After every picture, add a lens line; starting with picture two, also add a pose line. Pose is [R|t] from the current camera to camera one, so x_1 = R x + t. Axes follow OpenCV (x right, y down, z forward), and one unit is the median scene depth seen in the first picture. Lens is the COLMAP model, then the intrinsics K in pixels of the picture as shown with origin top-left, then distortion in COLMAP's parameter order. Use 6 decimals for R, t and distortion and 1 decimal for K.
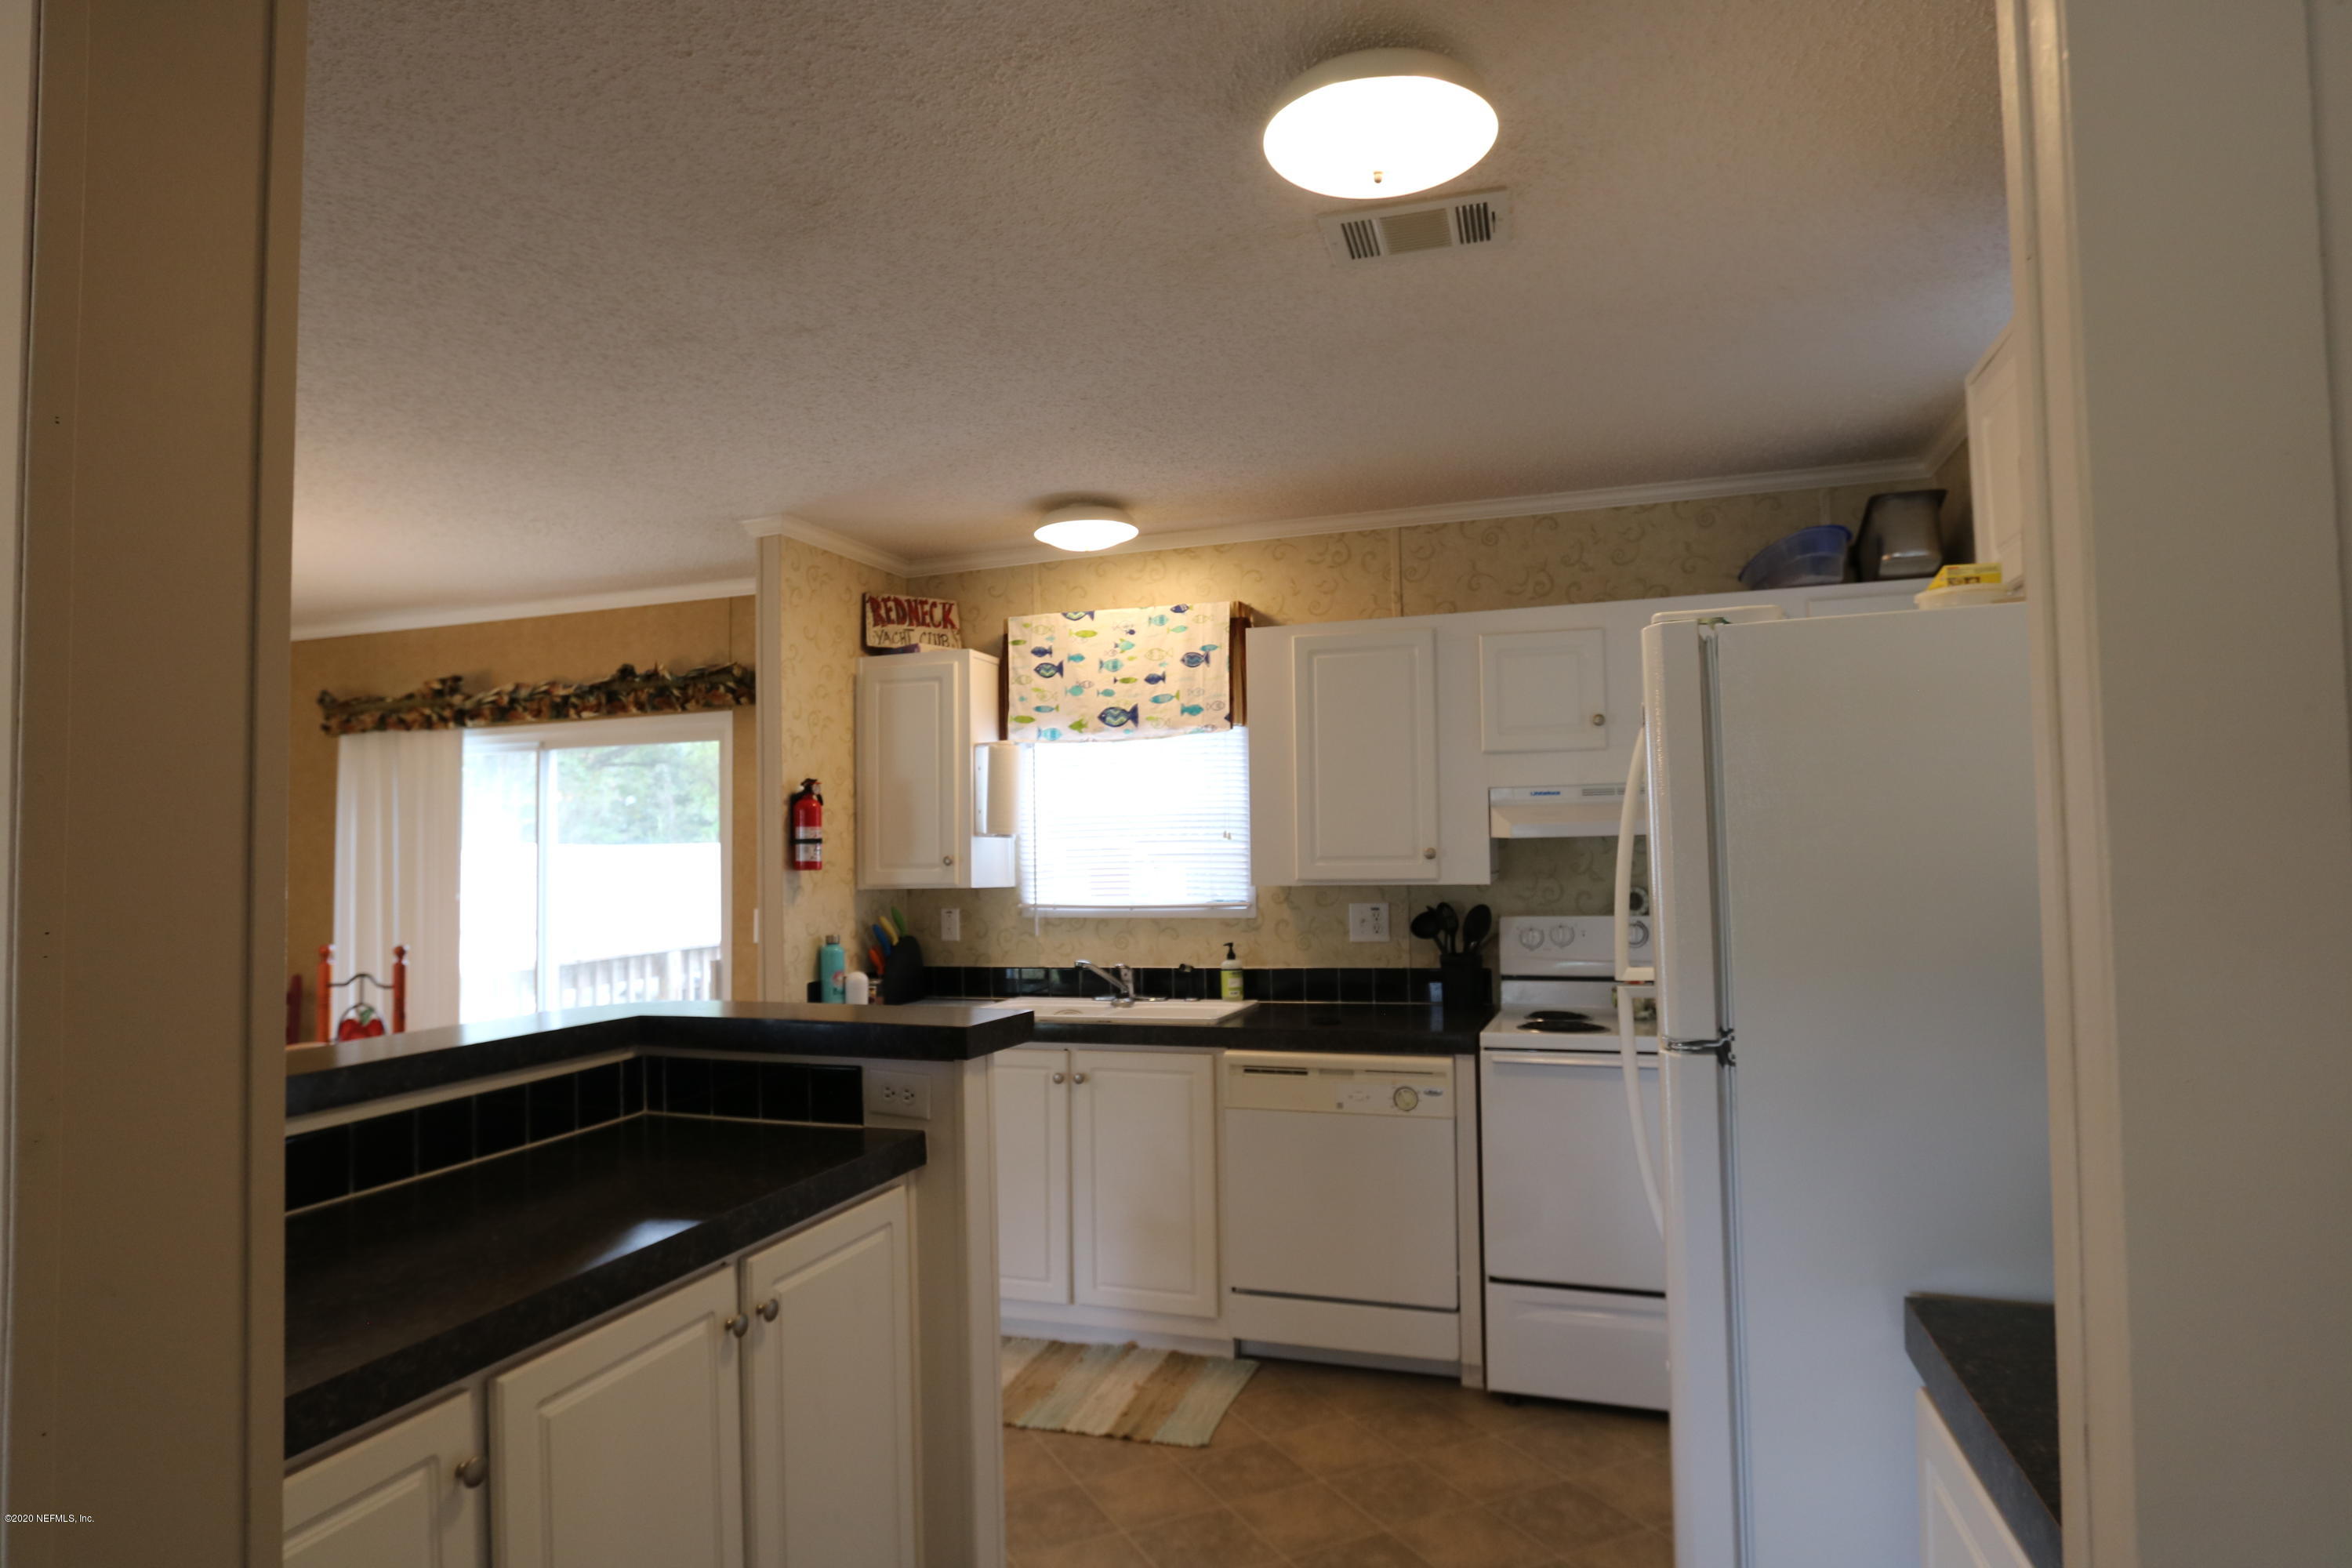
lens RADIAL K [[1376.1, 0, 1157.8], [0, 1376.1, 764.4], [0, 0, 1]] dist [-0.024629, 0.000282]
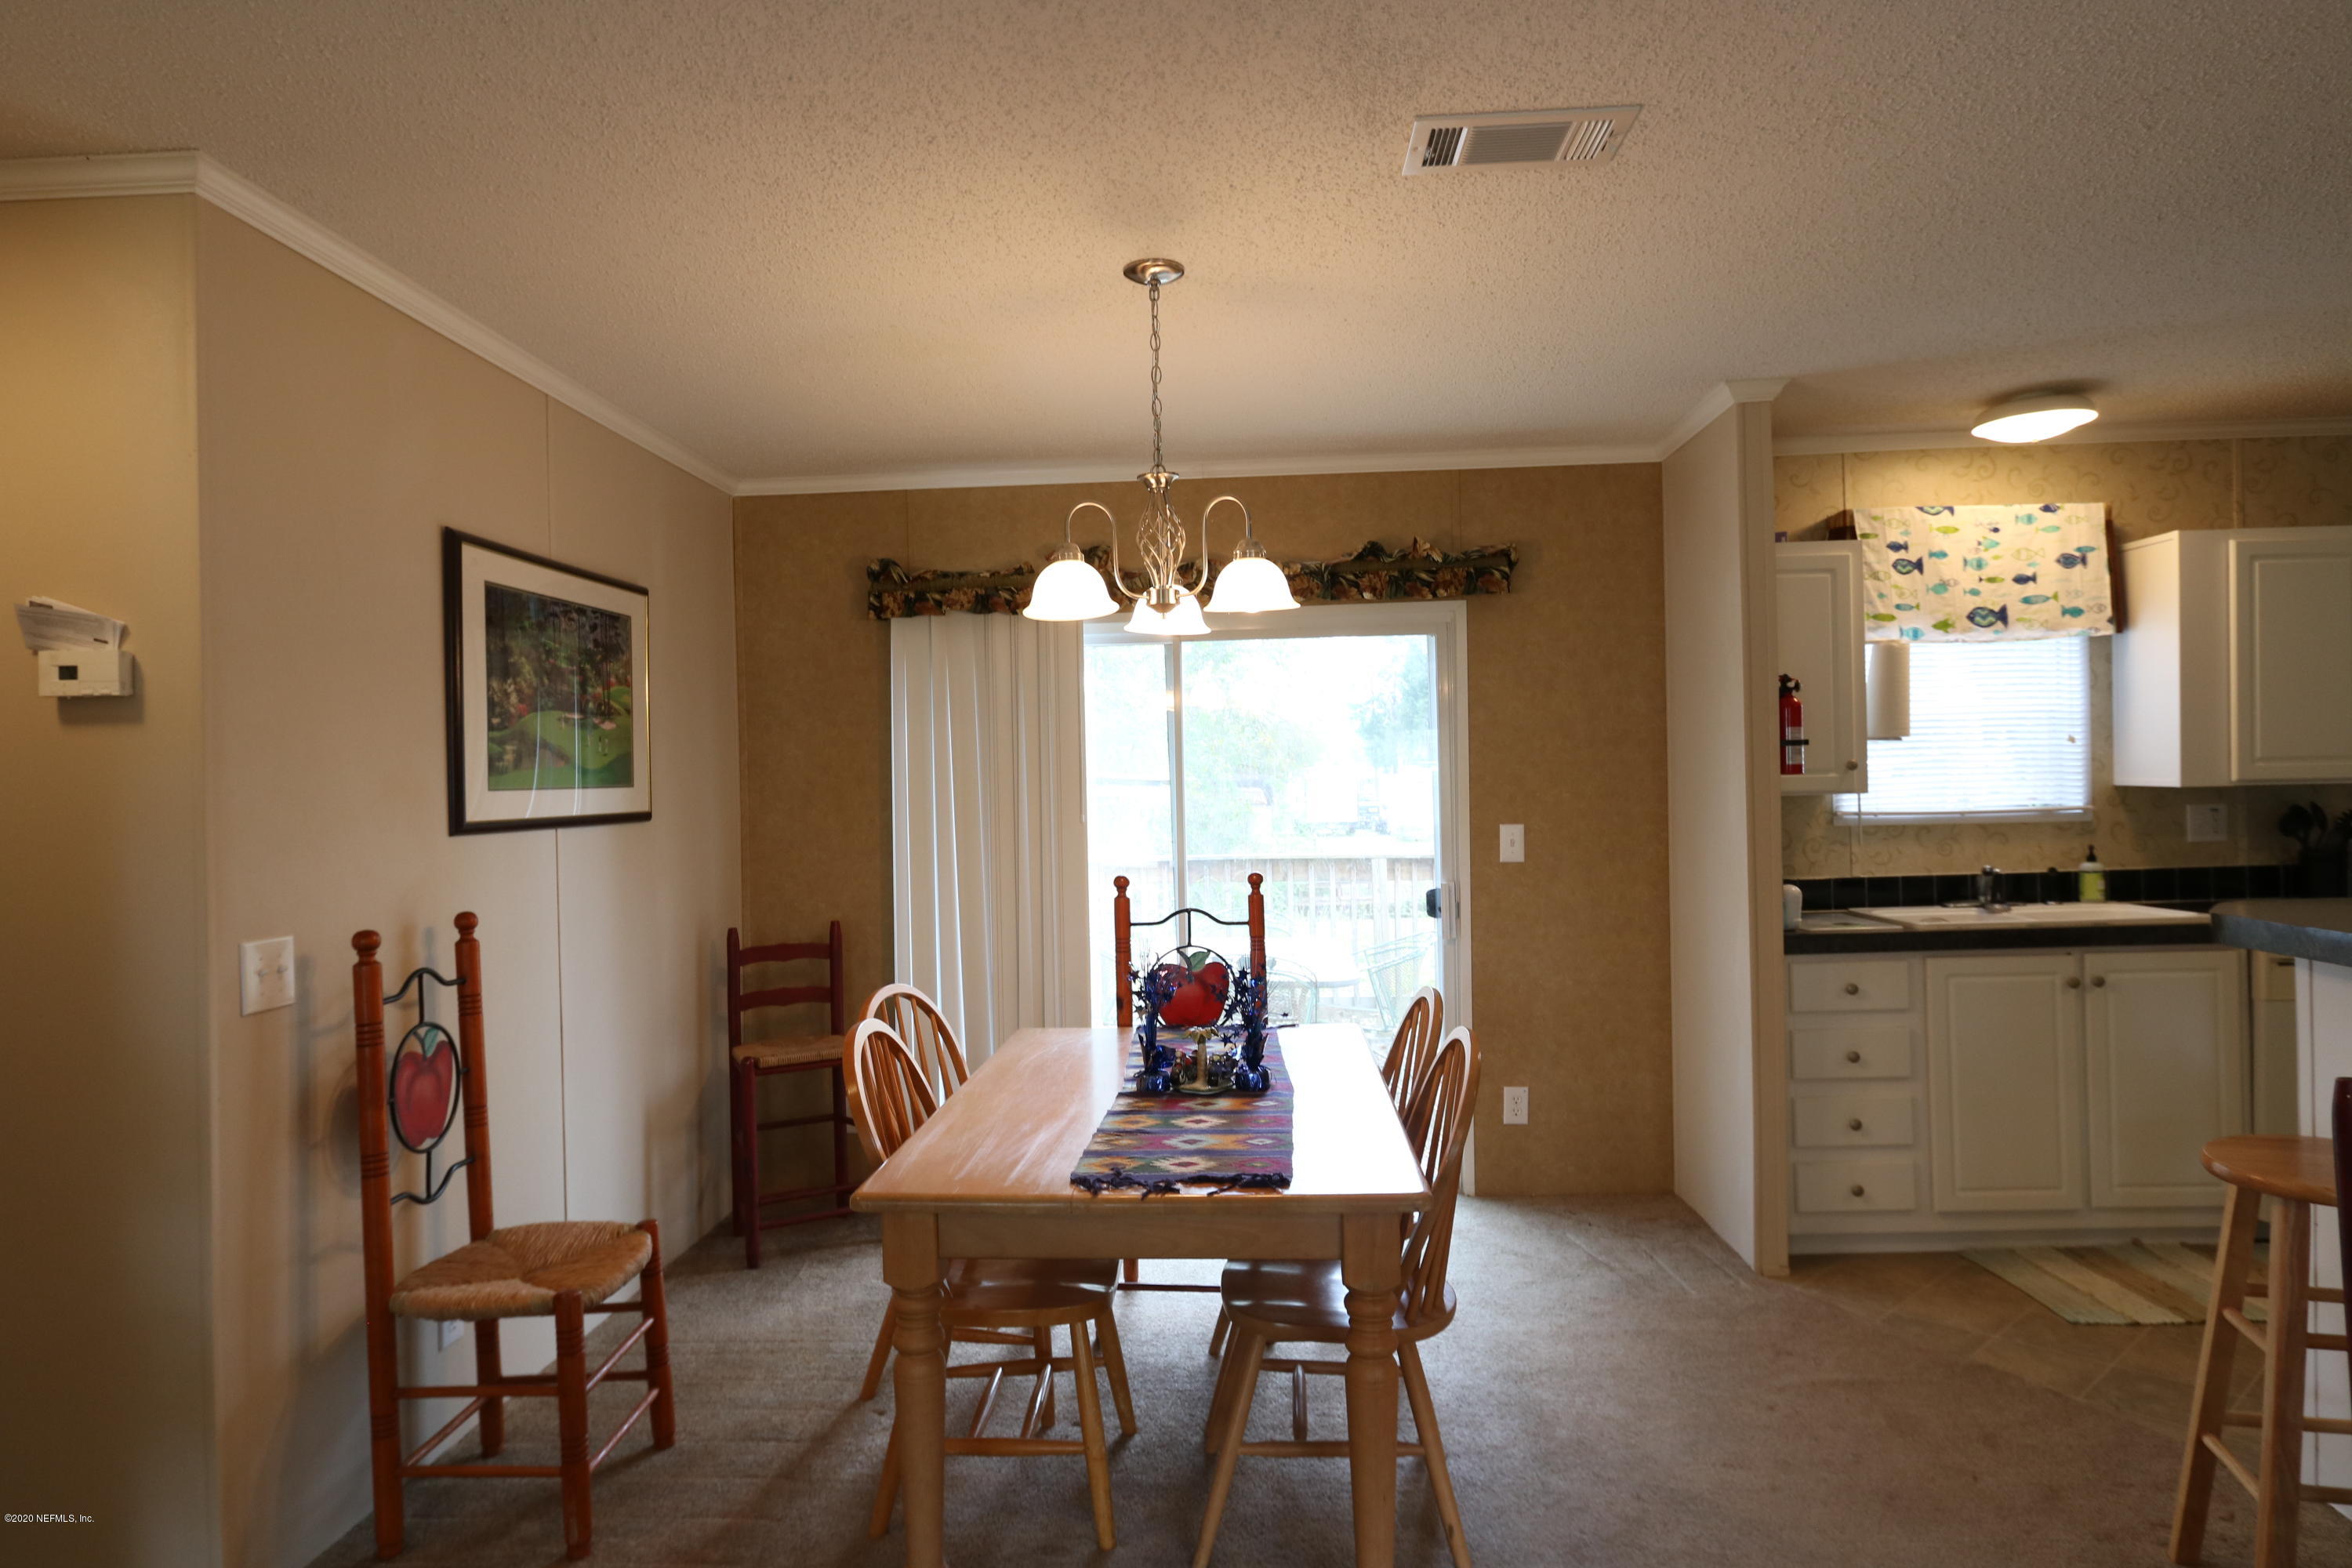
lens RADIAL K [[1390.3, 0, 1178.7], [0, 1390.3, 790.3], [0, 0, 1]] dist [0.003815, -0.000447]
pose [[0.952692, -0.007514, 0.303845, -0.876654], [-0.012489, 0.997882, 0.063833, 0.031961], [-0.303681, -0.064608, 0.950581, 0.231824]]
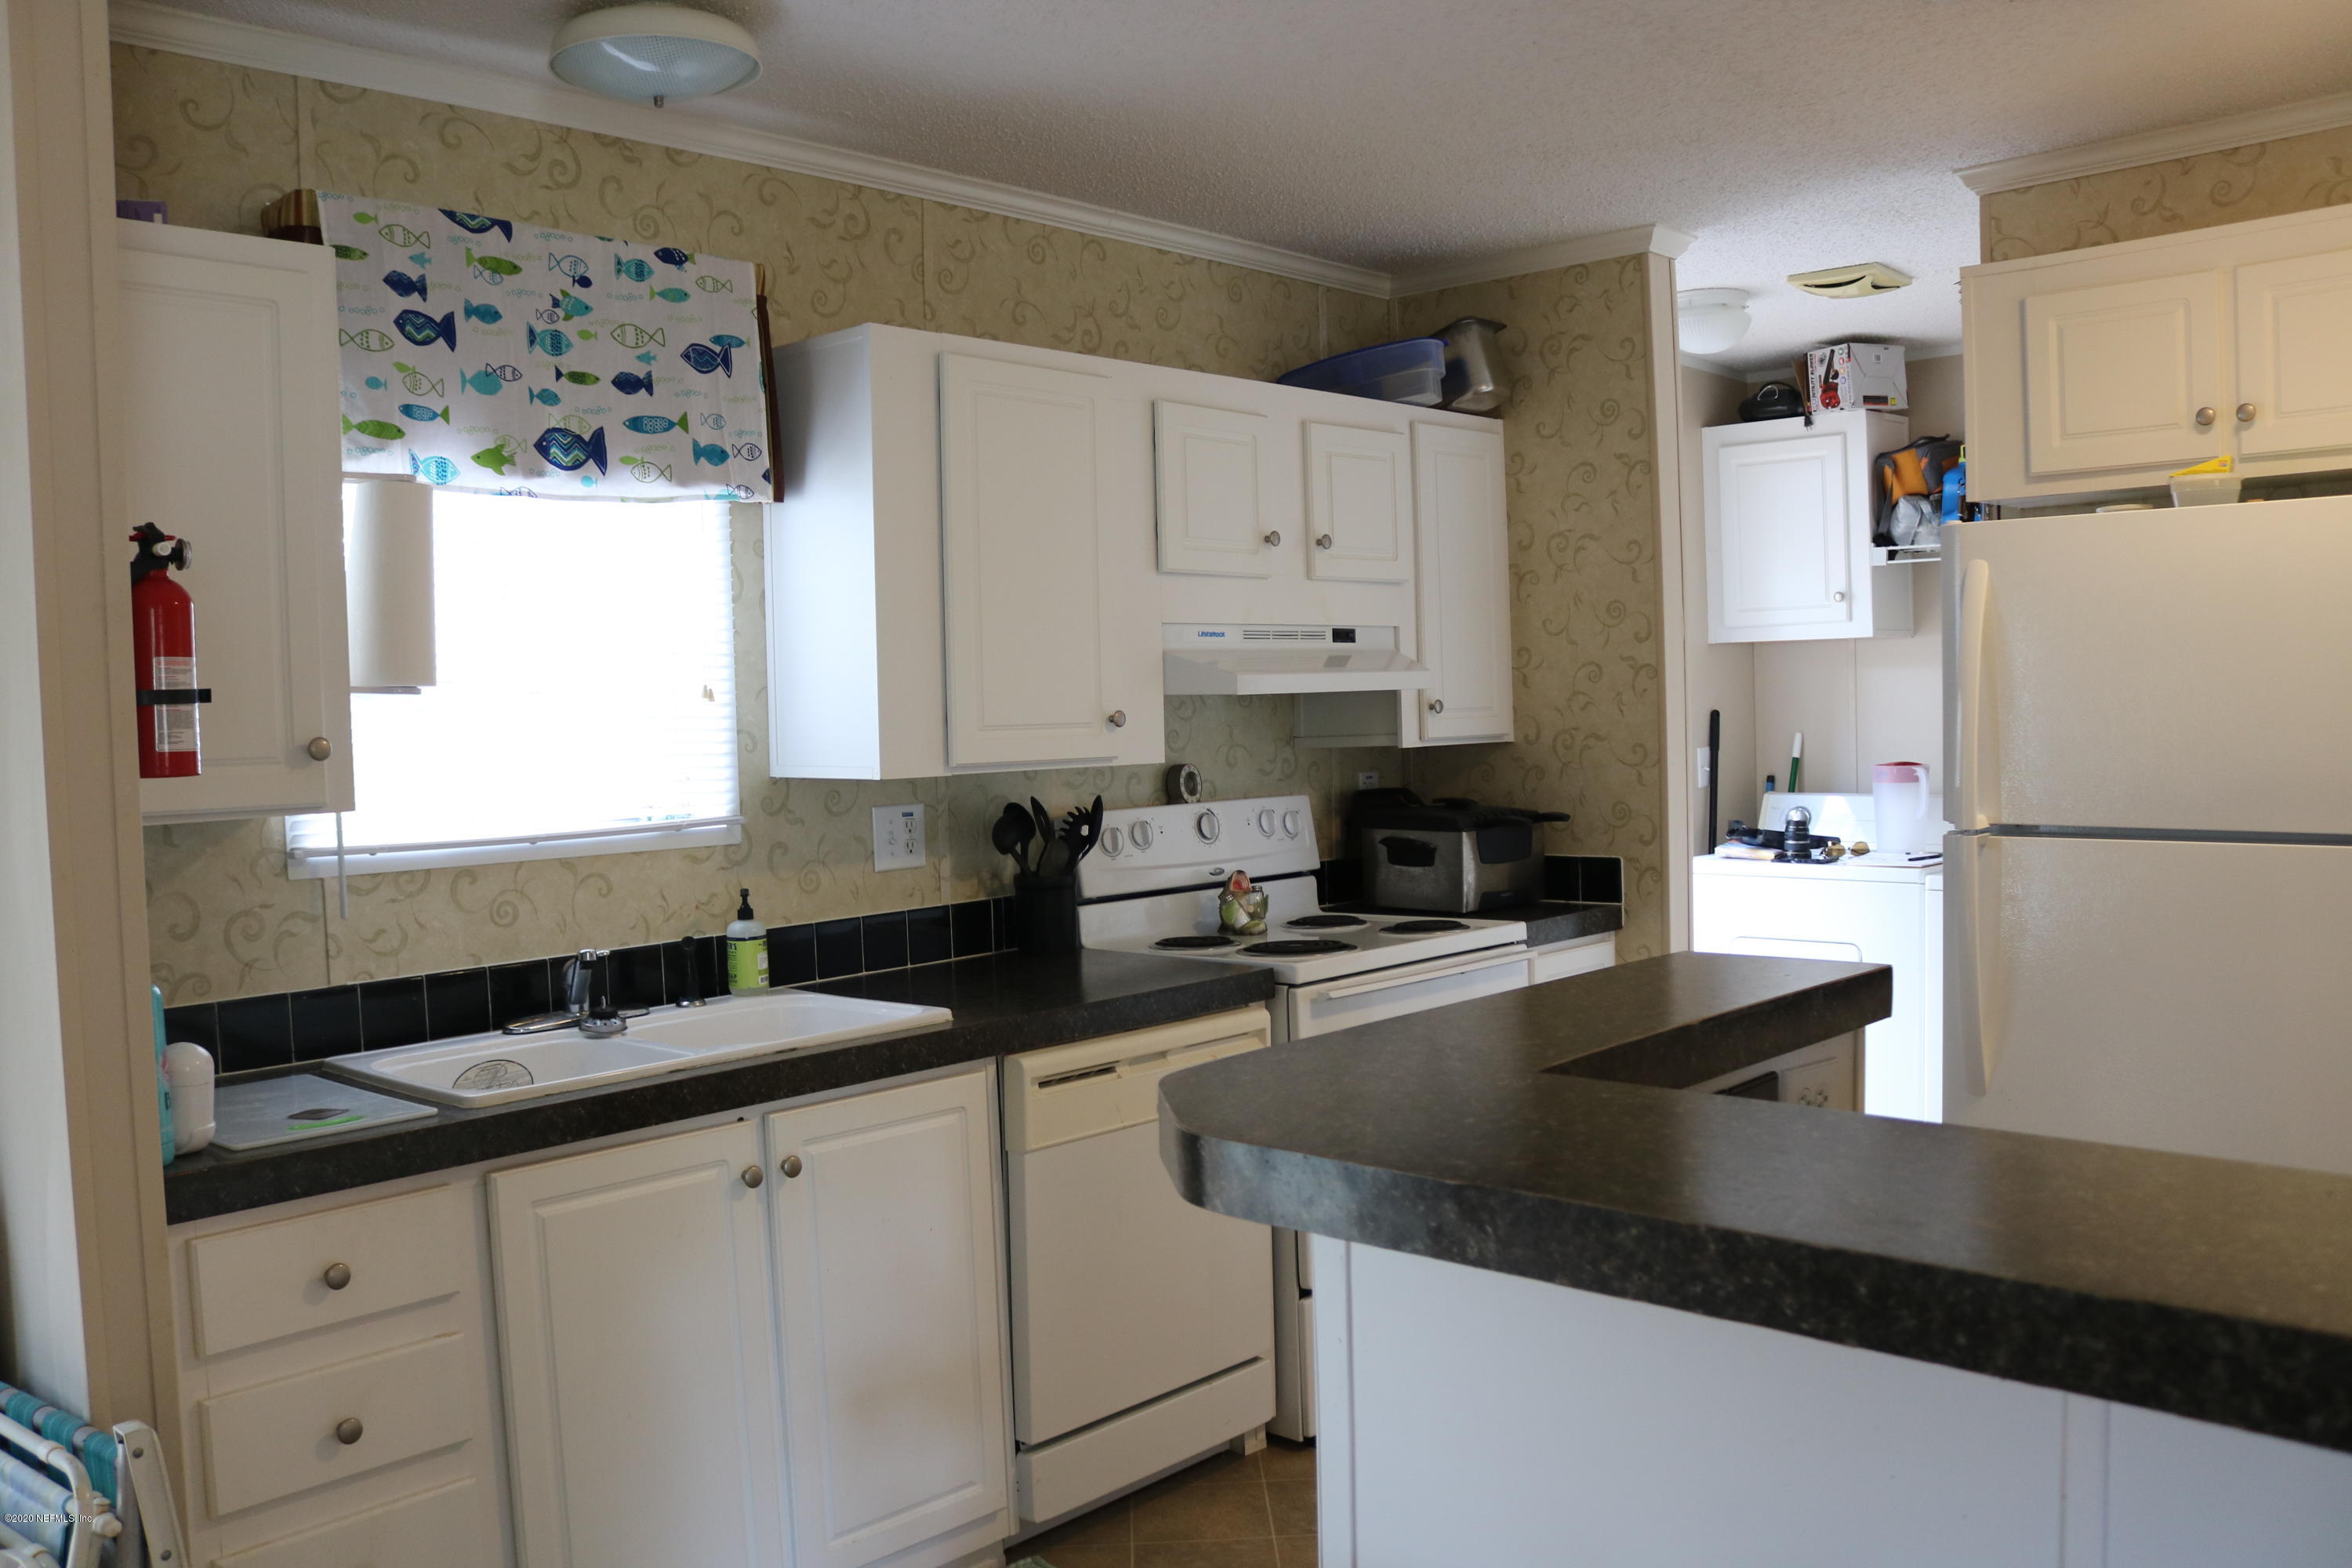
lens RADIAL K [[1946.5, 0, 1154.7], [0, 1946.5, 776.8], [0, 0, 1]] dist [-0.132490, 0.045812]
pose [[0.399825, -0.028788, 0.916139, -0.574436], [-0.034330, 0.998335, 0.046353, 0.042903], [-0.915948, -0.049984, 0.398171, 0.536676]]
